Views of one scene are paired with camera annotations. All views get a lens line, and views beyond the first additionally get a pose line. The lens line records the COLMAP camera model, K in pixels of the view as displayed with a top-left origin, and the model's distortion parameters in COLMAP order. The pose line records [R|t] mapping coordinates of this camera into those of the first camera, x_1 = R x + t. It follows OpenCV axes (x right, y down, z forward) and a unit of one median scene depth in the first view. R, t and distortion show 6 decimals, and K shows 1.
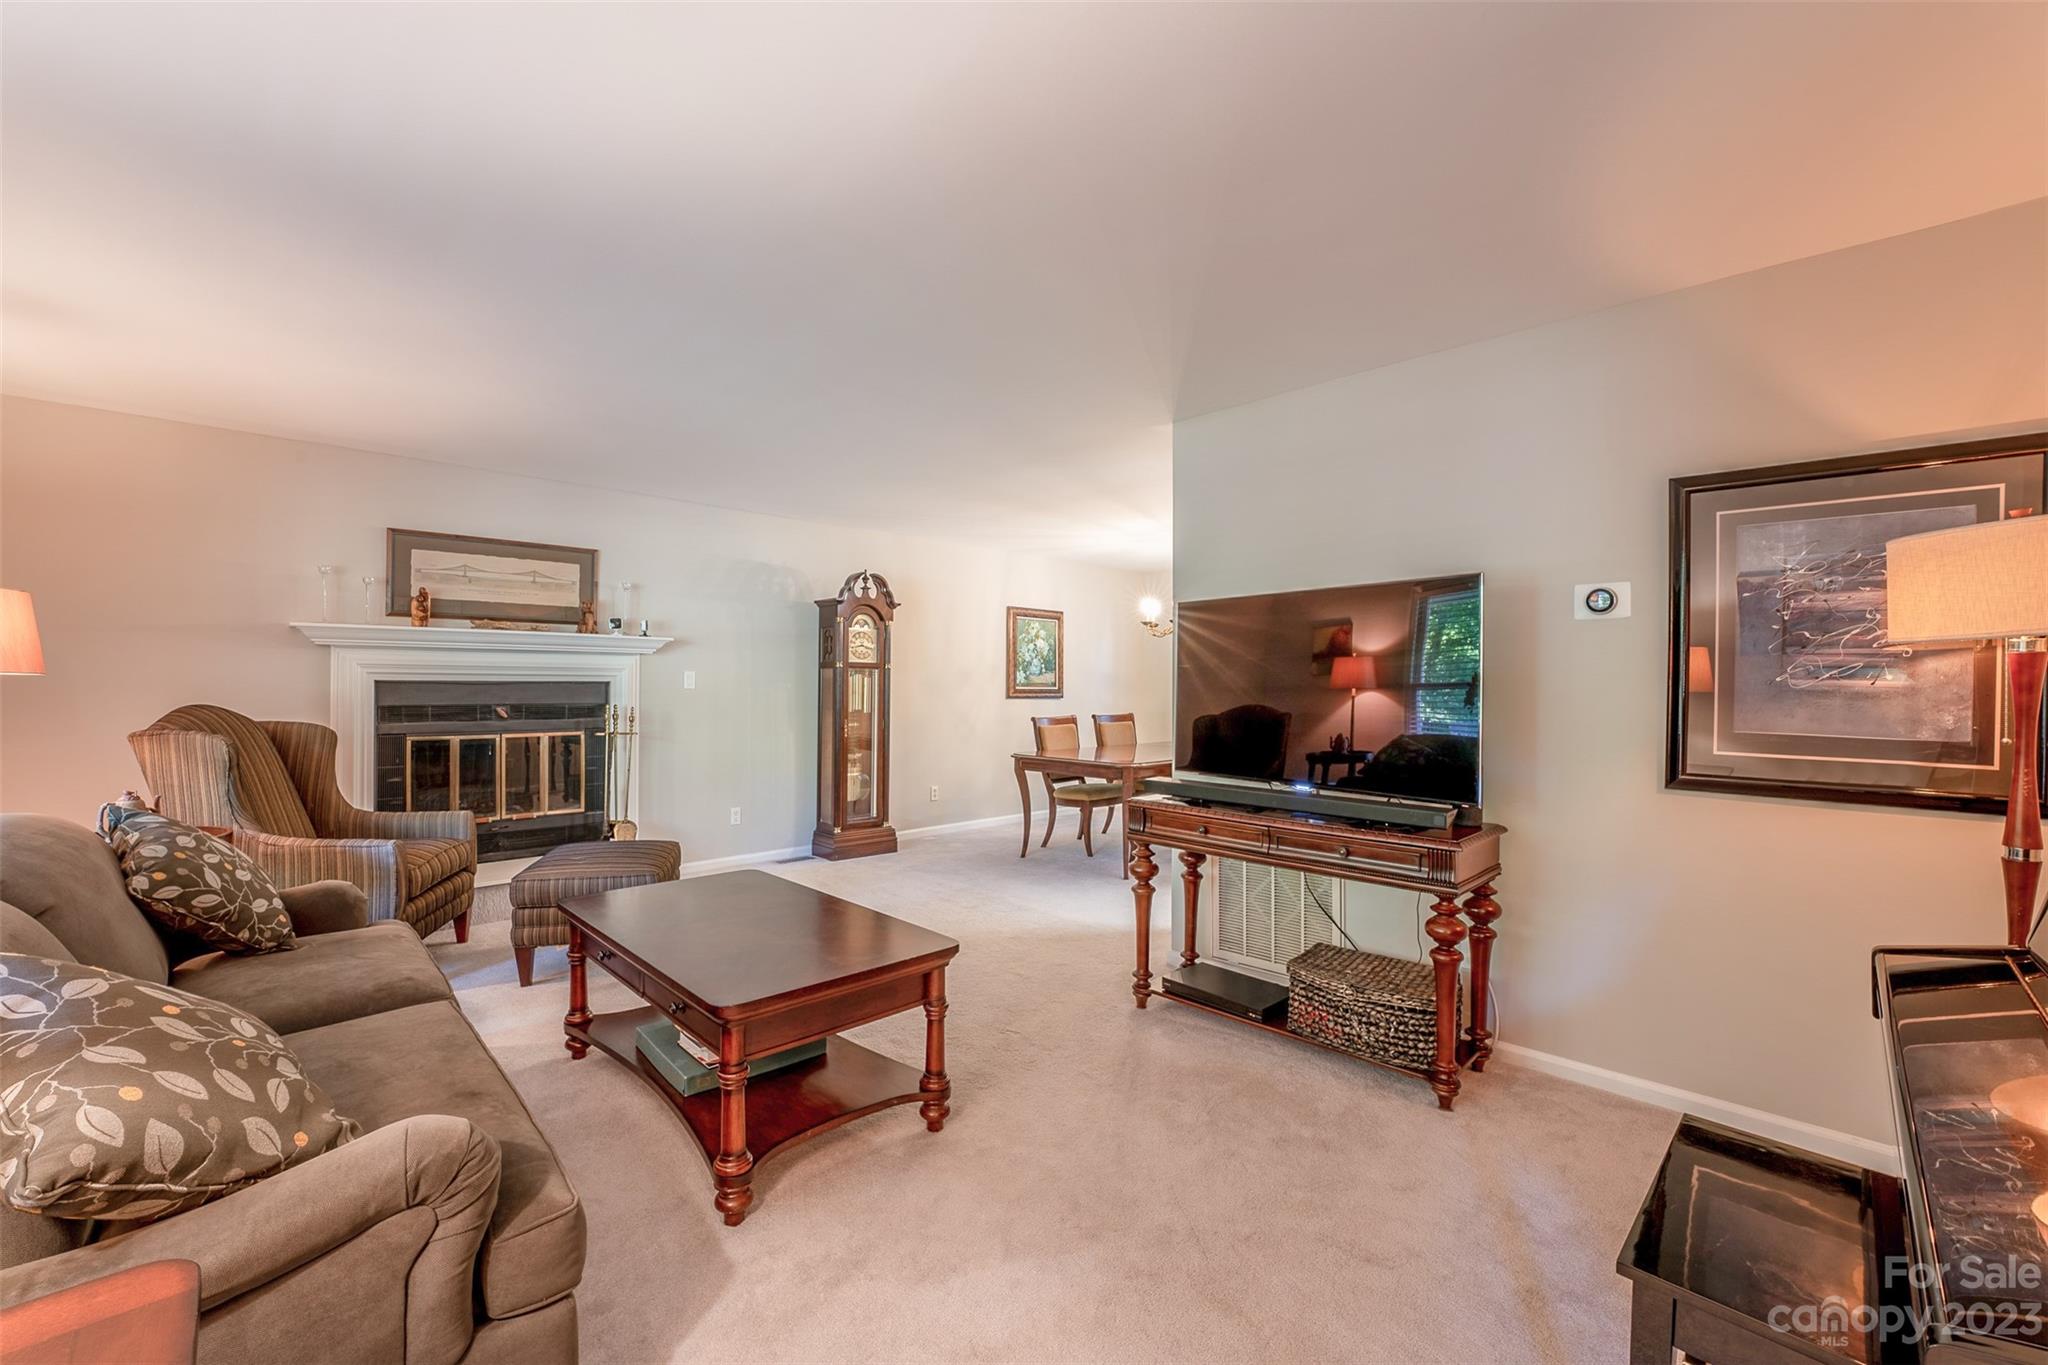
lens RADIAL K [[832.5, 0, 1020.7], [0, 832.5, 680.2], [0, 0, 1]] dist [-0.026008, 0.002152]
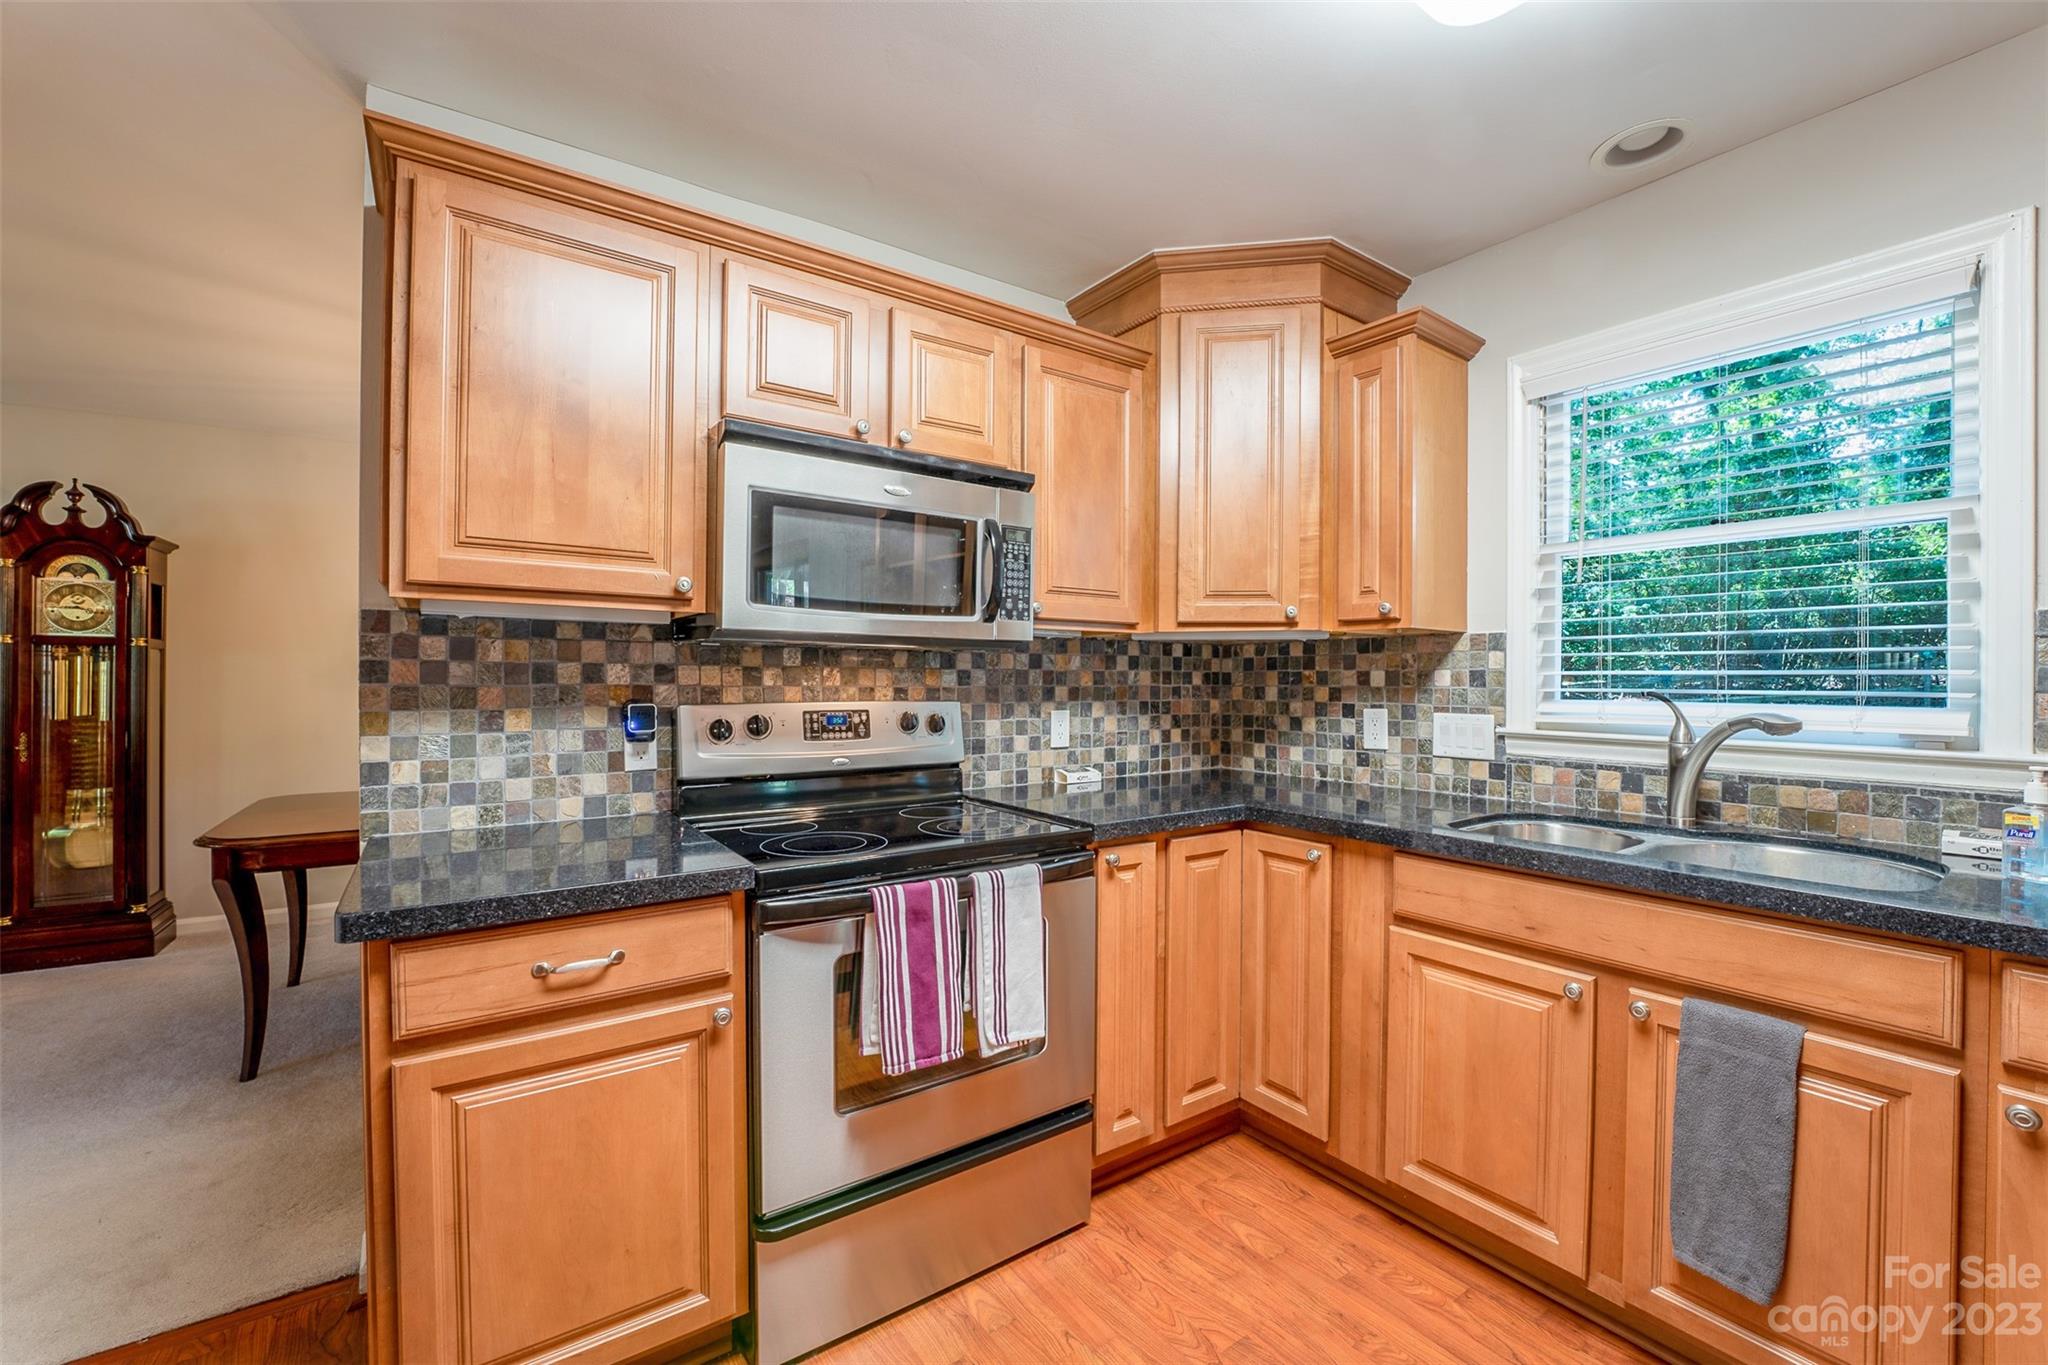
lens RADIAL K [[832.5, 0, 1022.5], [0, 832.5, 680.3], [0, 0, 1]] dist [-0.026008, 0.002152]
pose [[0.987055, -0.001194, -0.160377, 0.571499], [0.001829, 0.999991, 0.003810, 0.009218], [0.160371, -0.004054, 0.987049, 0.547663]]
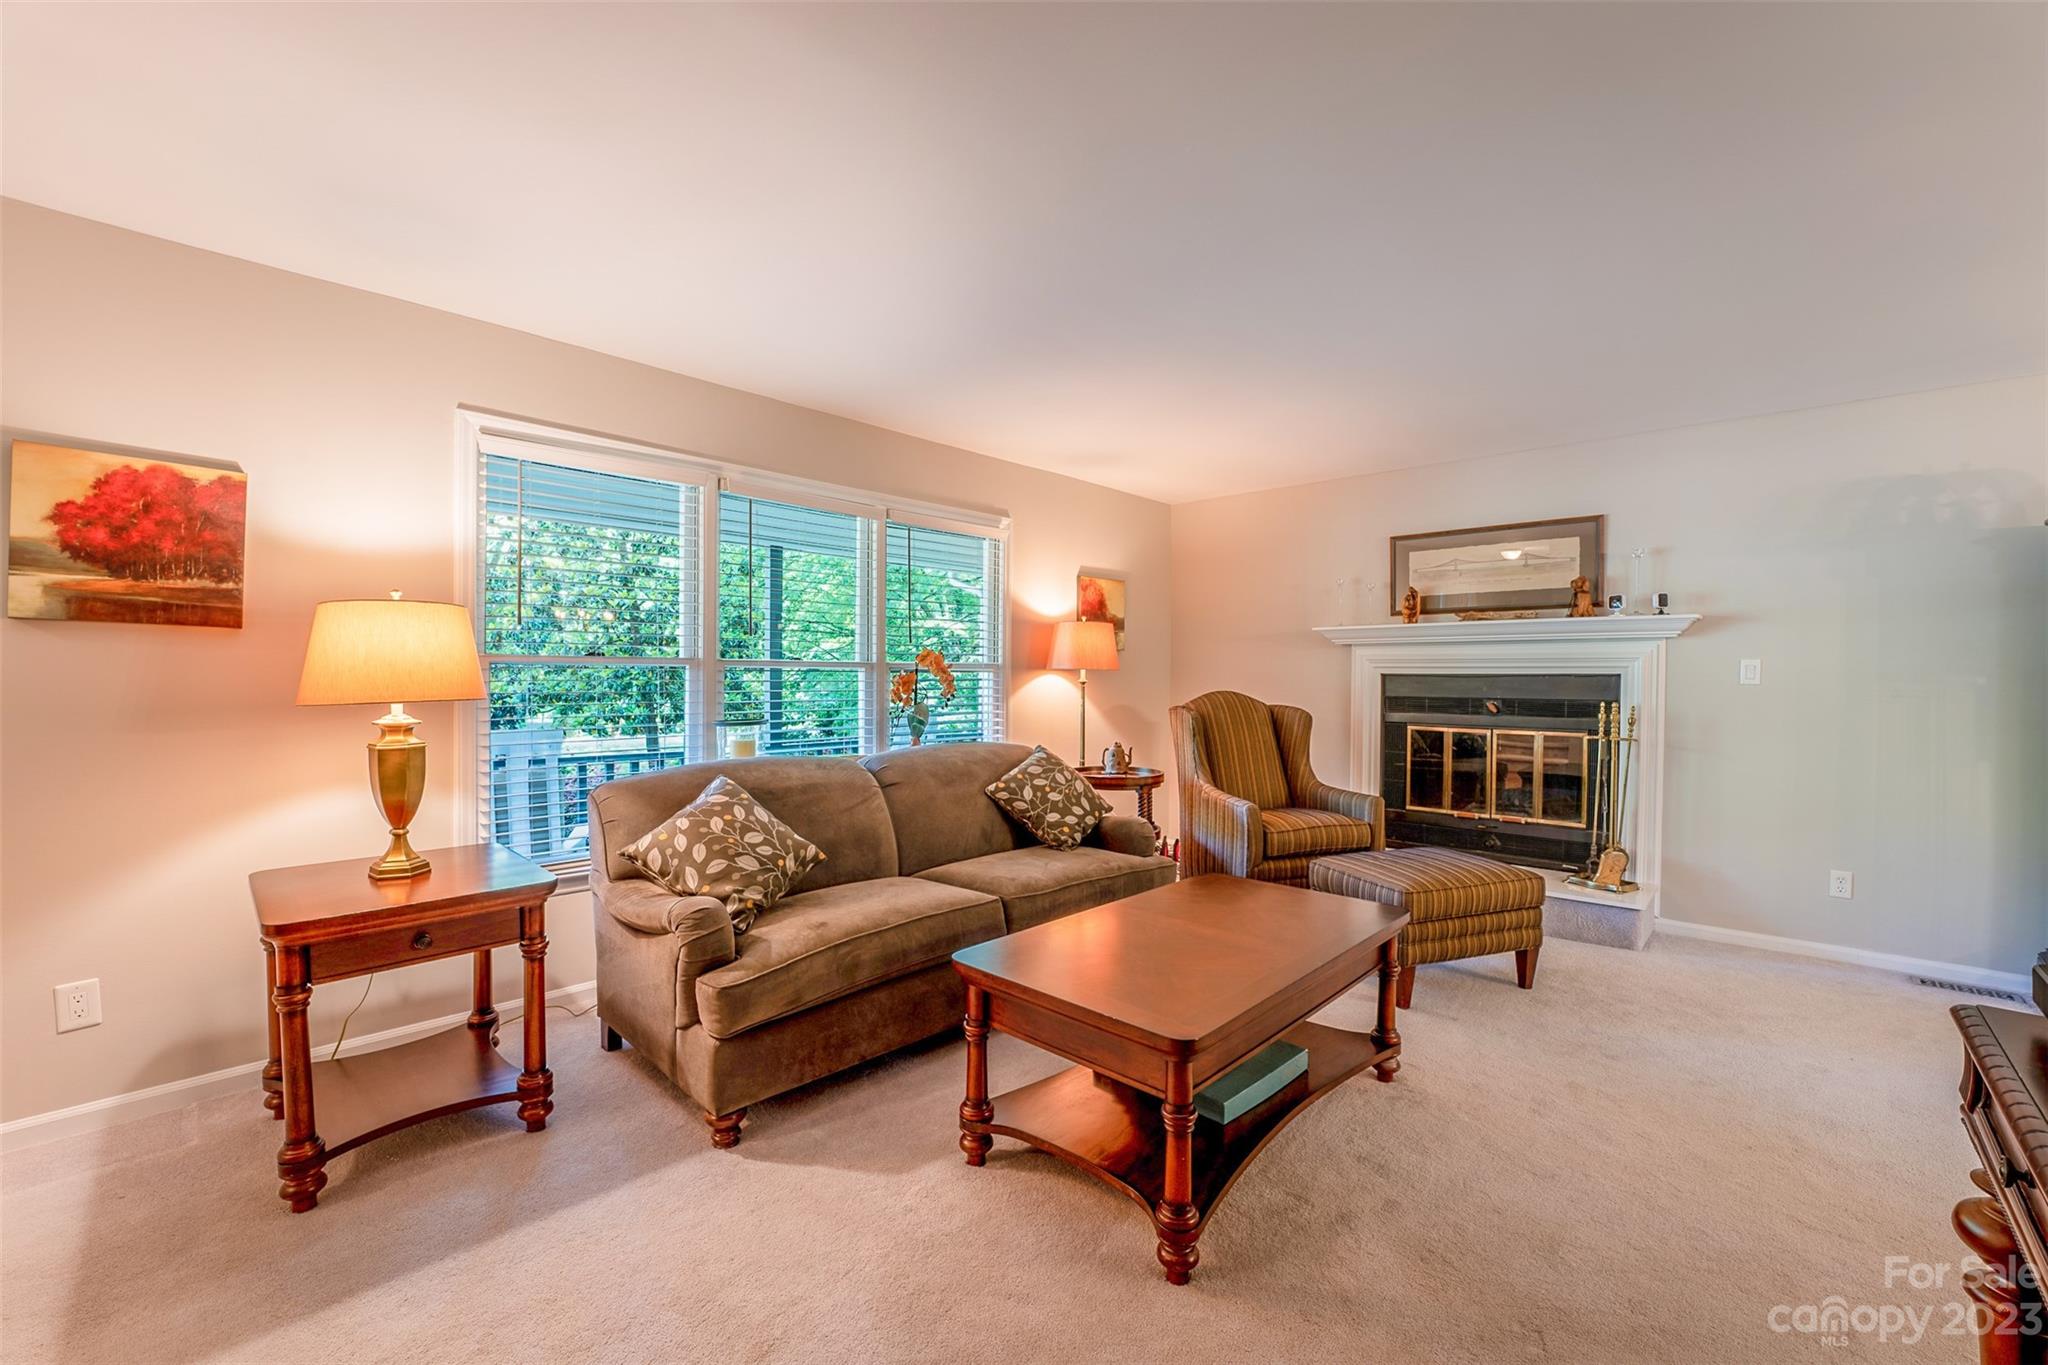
lens RADIAL K [[832.5, 0, 1018.4], [0, 832.5, 684.7], [0, 0, 1]] dist [-0.026008, 0.002152]
pose [[0.041464, 0.006067, -0.999122, 0.239760], [0.000612, 0.999981, 0.006097, 0.005759], [0.999140, -0.000864, 0.041460, 0.324796]]
